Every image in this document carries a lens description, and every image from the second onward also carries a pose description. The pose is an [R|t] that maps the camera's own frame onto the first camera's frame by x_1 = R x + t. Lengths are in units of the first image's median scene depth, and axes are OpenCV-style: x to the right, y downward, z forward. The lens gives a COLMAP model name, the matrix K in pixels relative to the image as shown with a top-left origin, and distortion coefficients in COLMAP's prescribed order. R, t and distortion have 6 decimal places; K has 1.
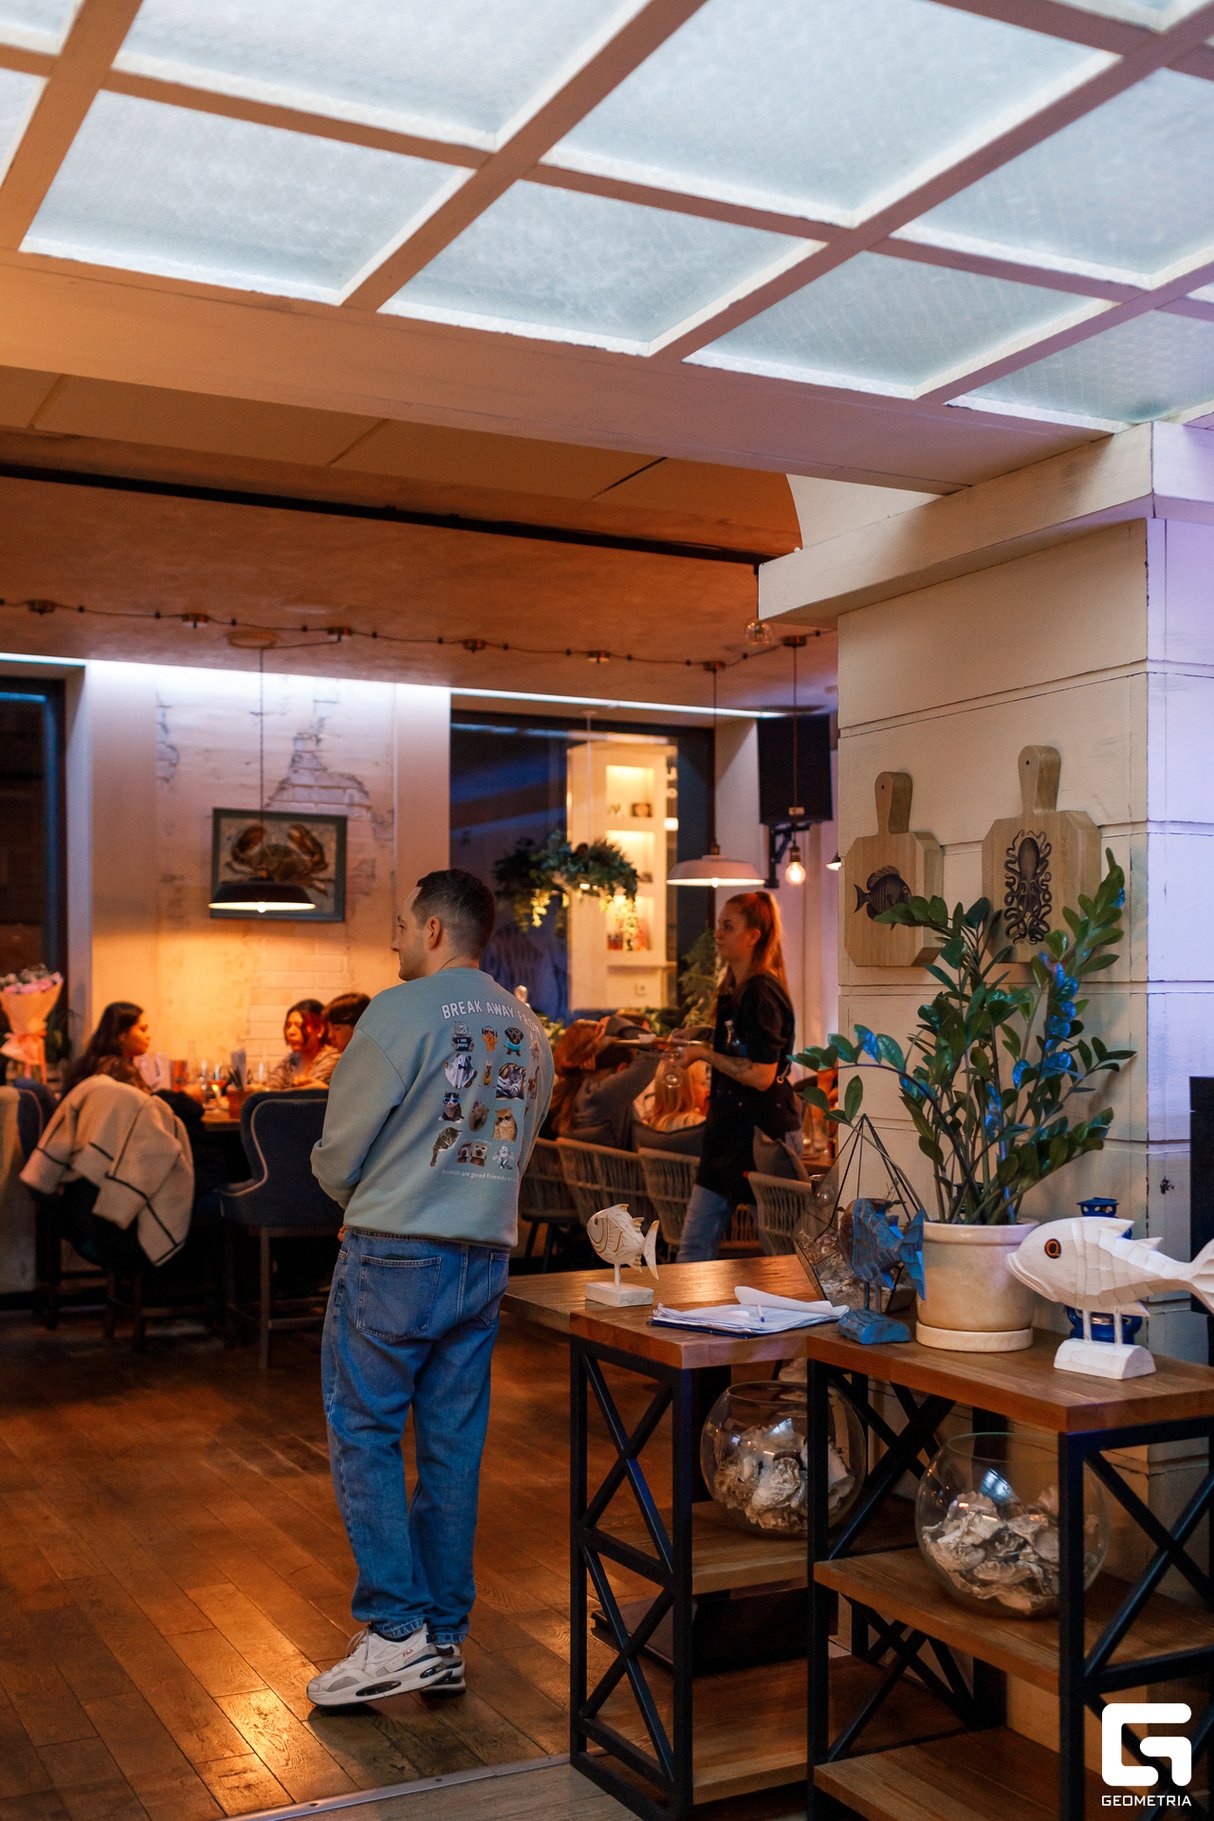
lens RADIAL K [[1949.6, 0, 606.6], [0, 1949.6, 997.8], [0, 0, 1]] dist [0.020736, 0.009245]
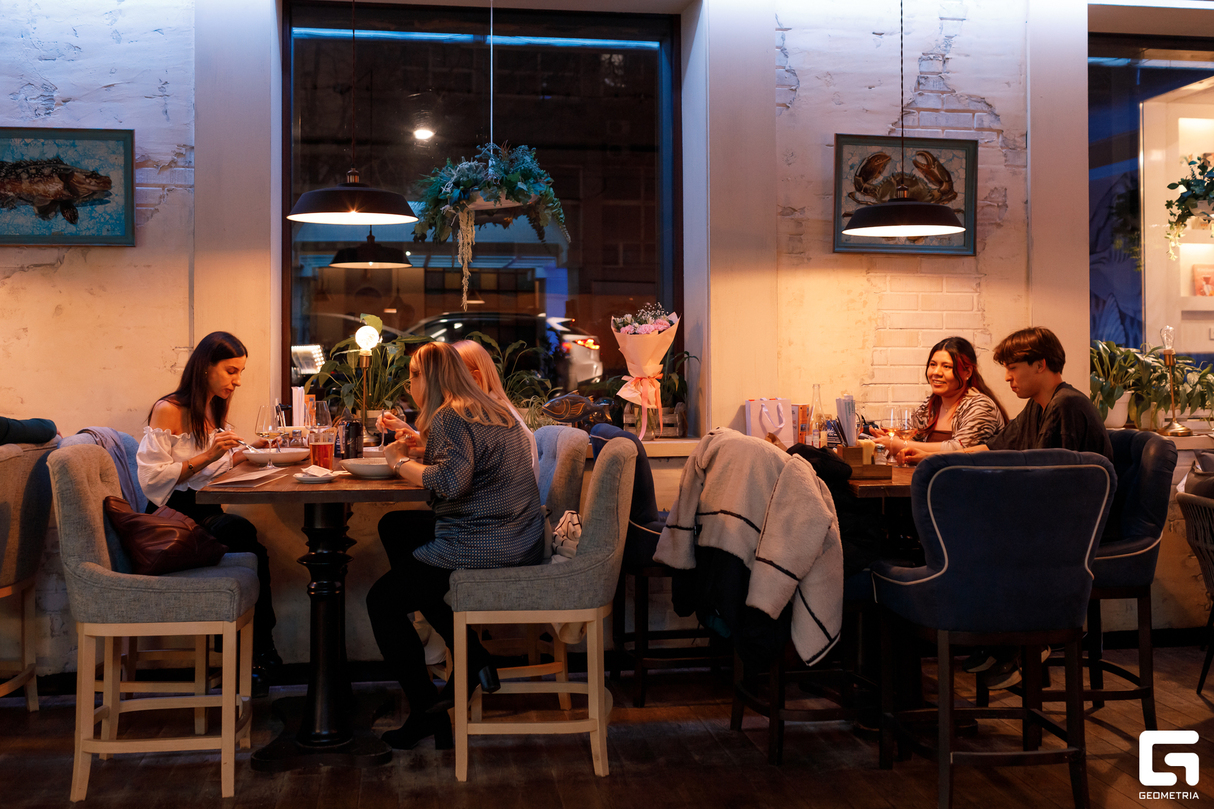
lens RADIAL K [[1223.6, 0, 607.0], [0, 1223.6, 404.5], [0, 0, 1]] dist [0.002163, 0.009386]
pose [[0.951985, 0.011803, -0.305917, -0.124895], [0.000531, 0.999191, 0.040203, 0.007835], [0.306144, -0.038435, 0.951209, 0.406420]]
